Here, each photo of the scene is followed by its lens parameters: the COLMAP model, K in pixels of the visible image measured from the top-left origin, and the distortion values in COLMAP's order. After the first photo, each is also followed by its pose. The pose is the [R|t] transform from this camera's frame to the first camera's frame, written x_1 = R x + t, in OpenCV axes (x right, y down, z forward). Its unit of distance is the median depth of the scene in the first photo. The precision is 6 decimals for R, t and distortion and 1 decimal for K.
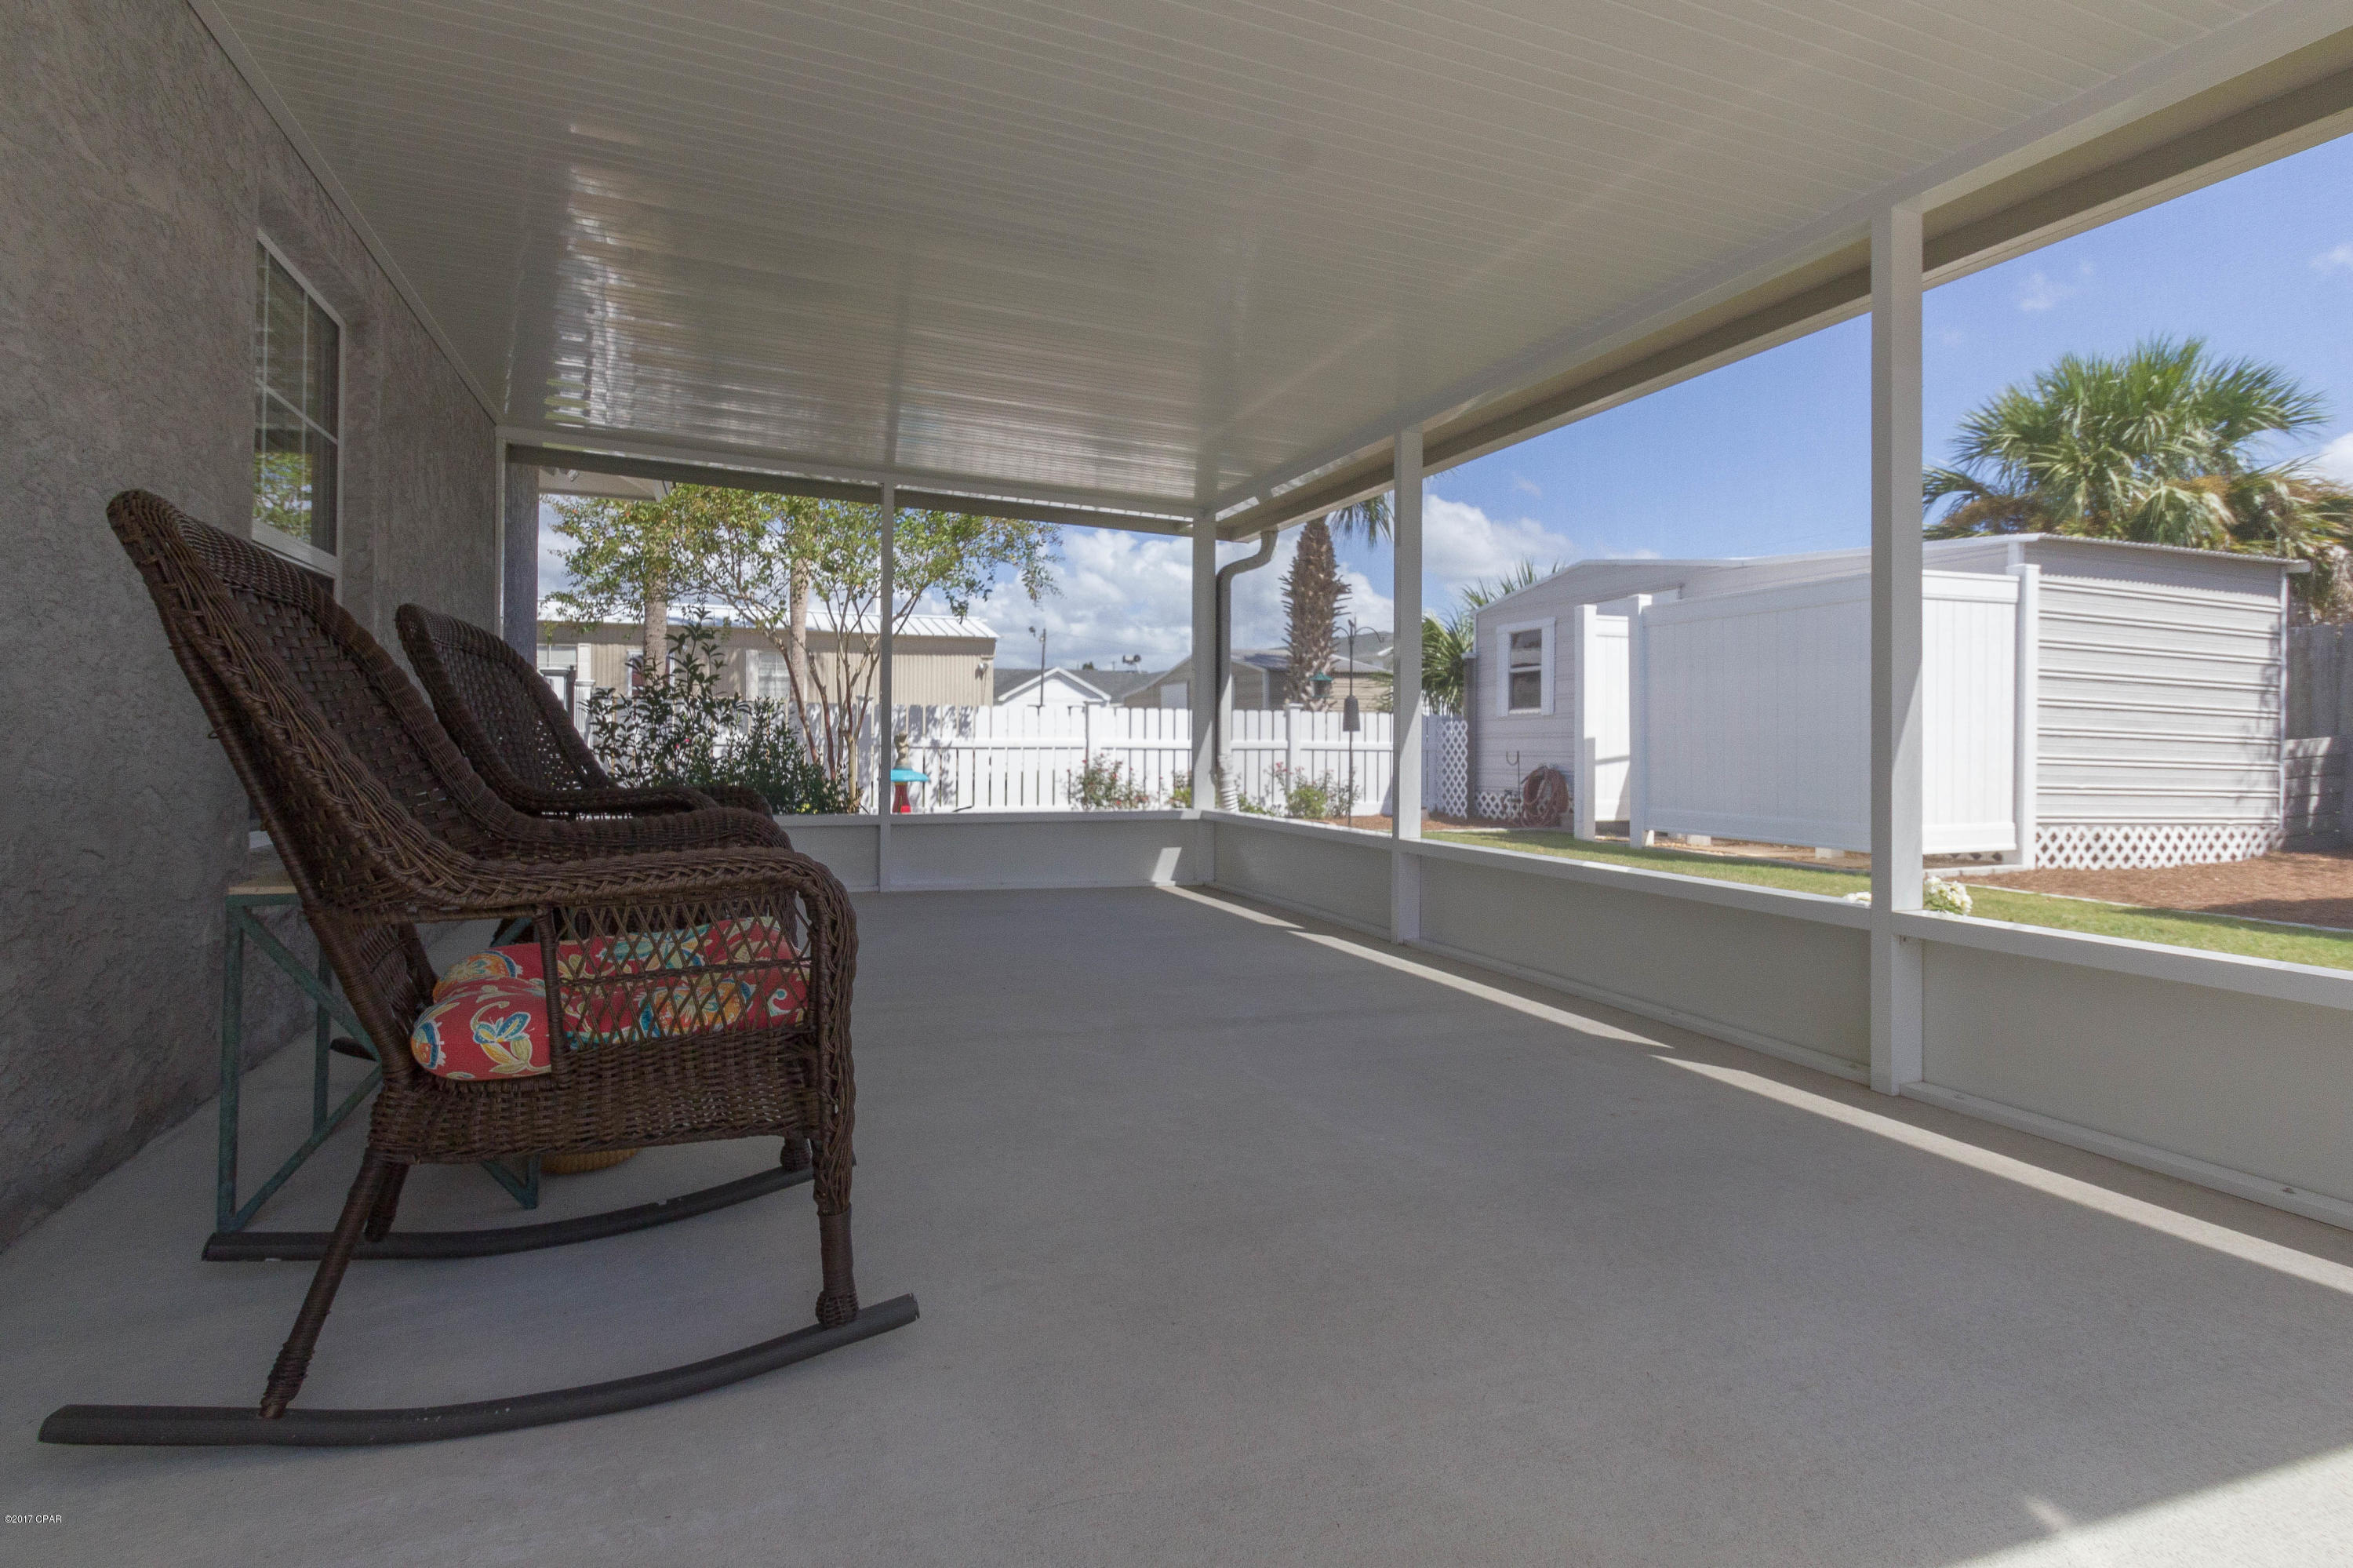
lens RADIAL K [[1191.5, 0, 1172.8], [0, 1191.5, 732.3], [0, 0, 1]] dist [0.000055, -0.000253]
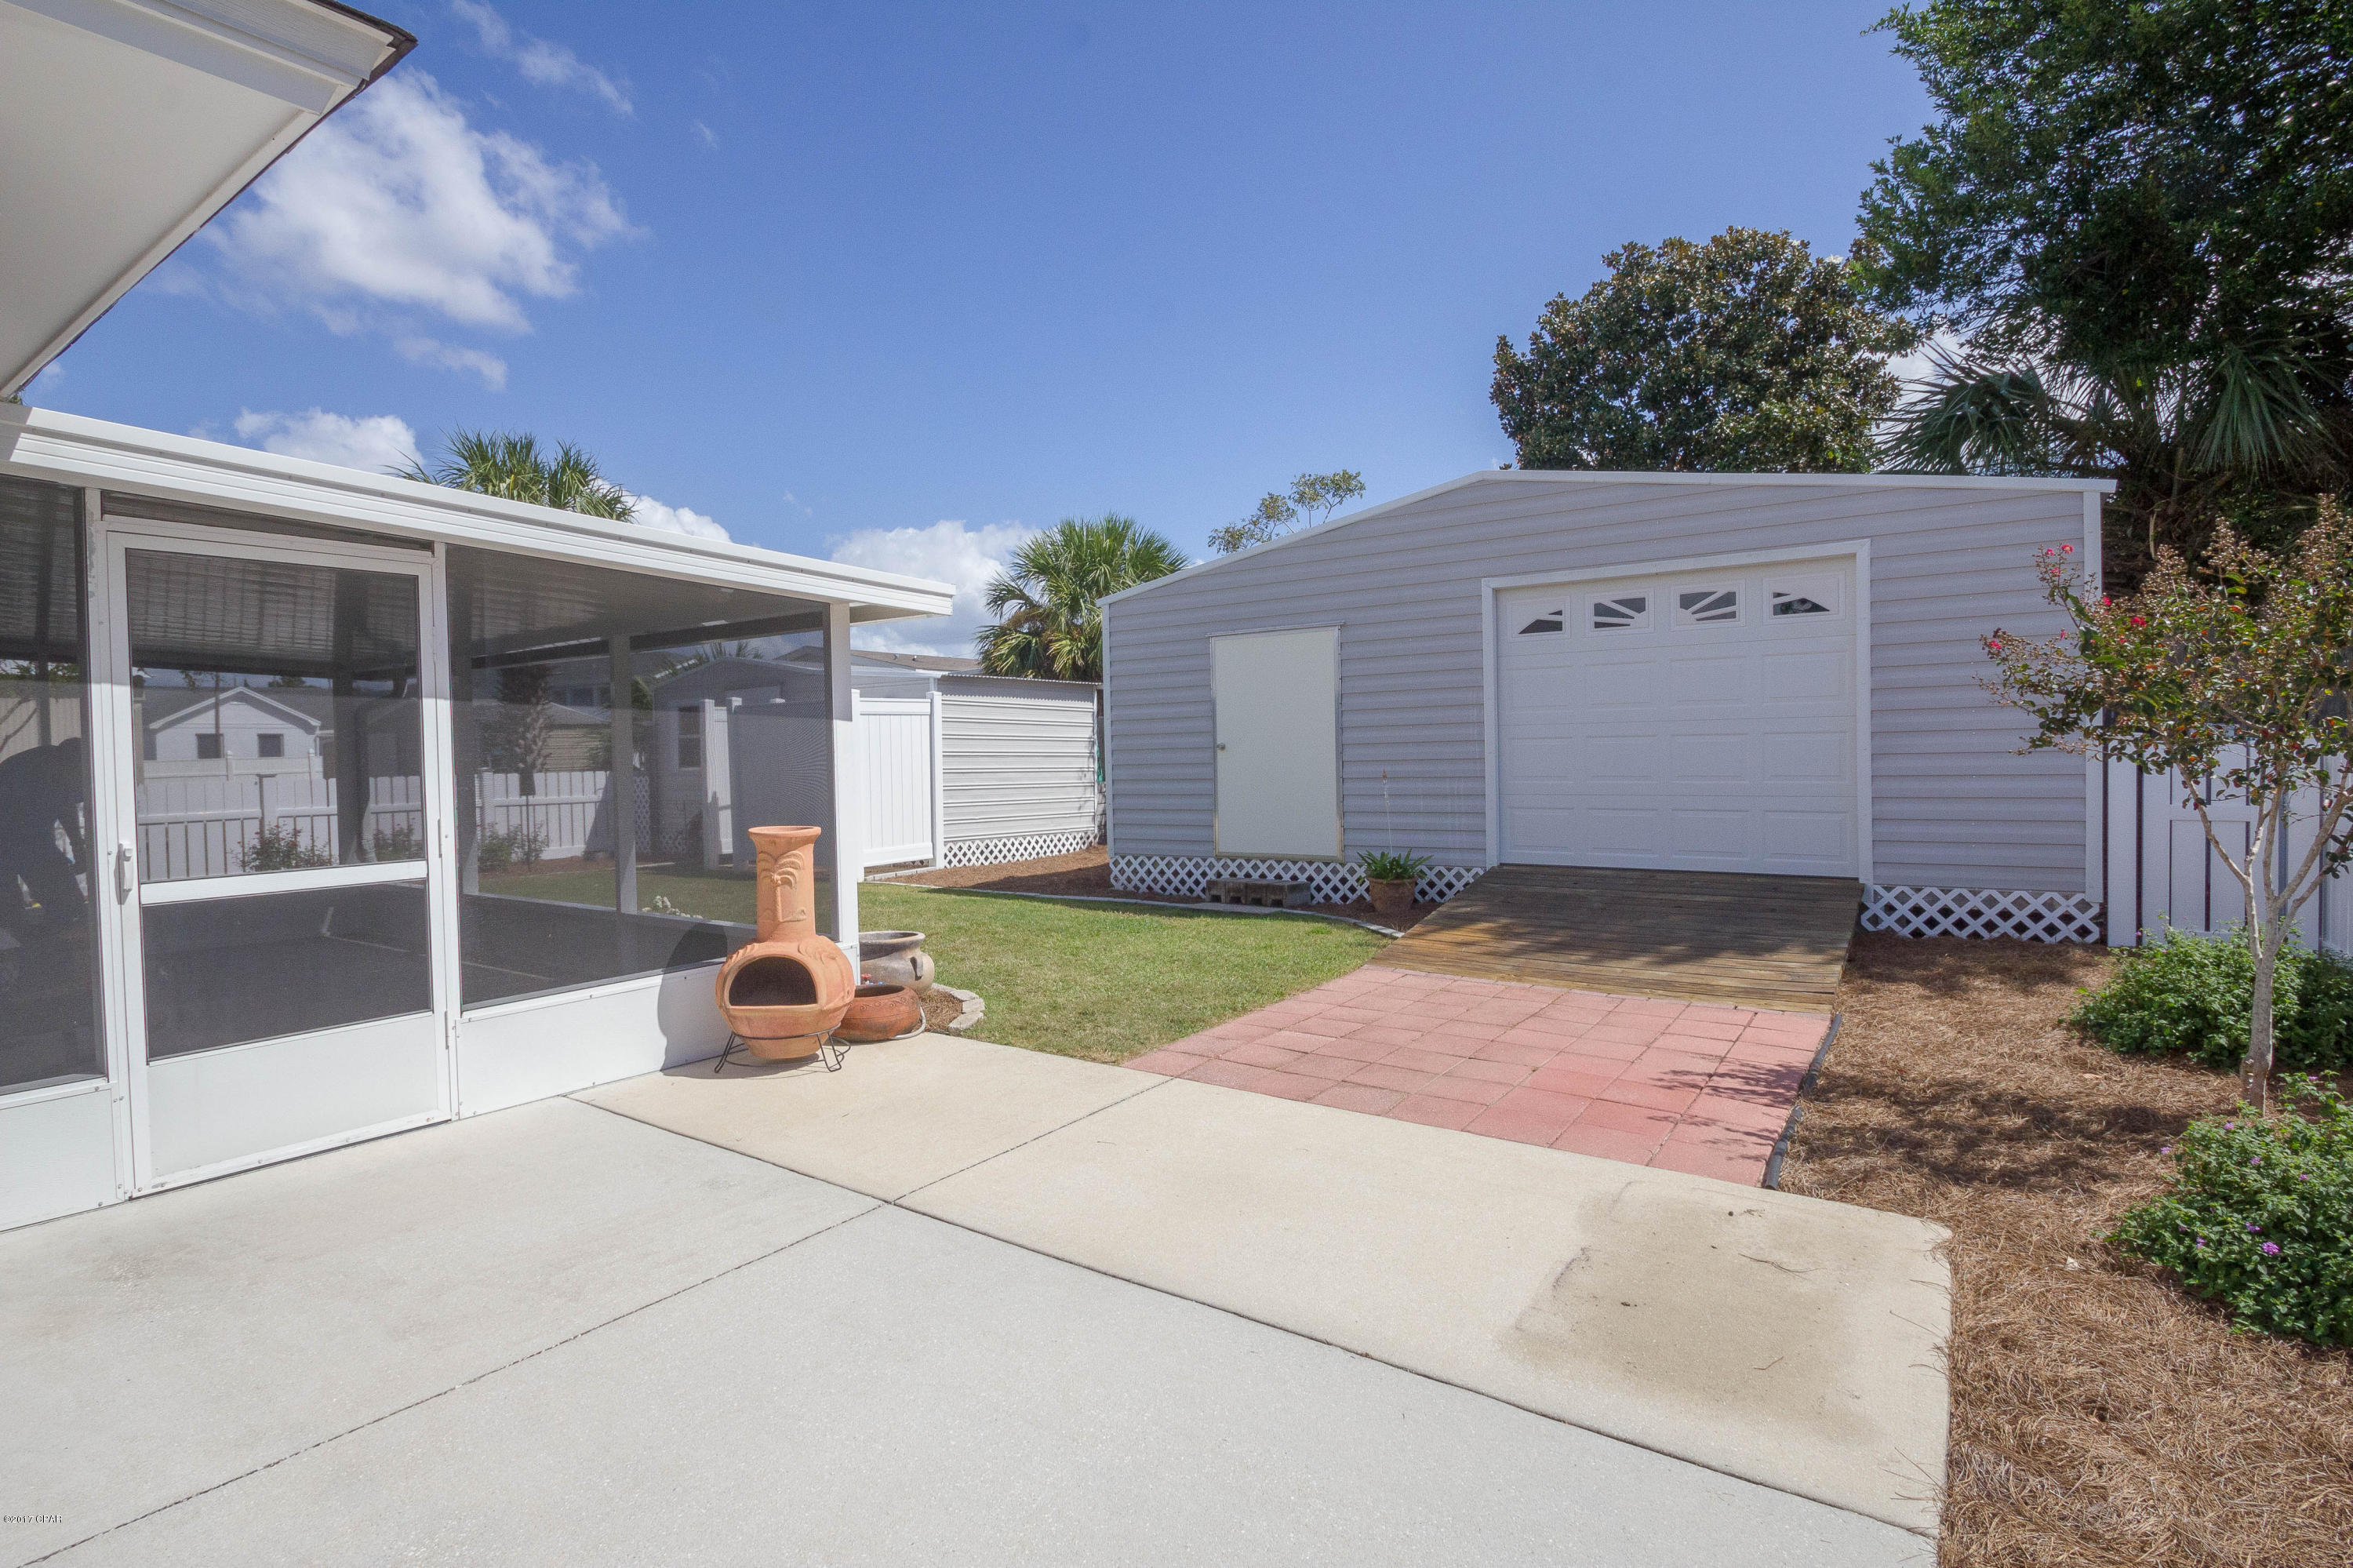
lens RADIAL K [[1221.0, 0, 1176.5], [0, 1221.0, 784.0], [0, 0, 1]] dist [-0.001446, -0.000439]
pose [[0.849279, -0.041741, 0.526292, 0.057208], [0.026921, 0.998997, 0.035789, -0.039200], [-0.527258, -0.016227, 0.849550, -0.430696]]
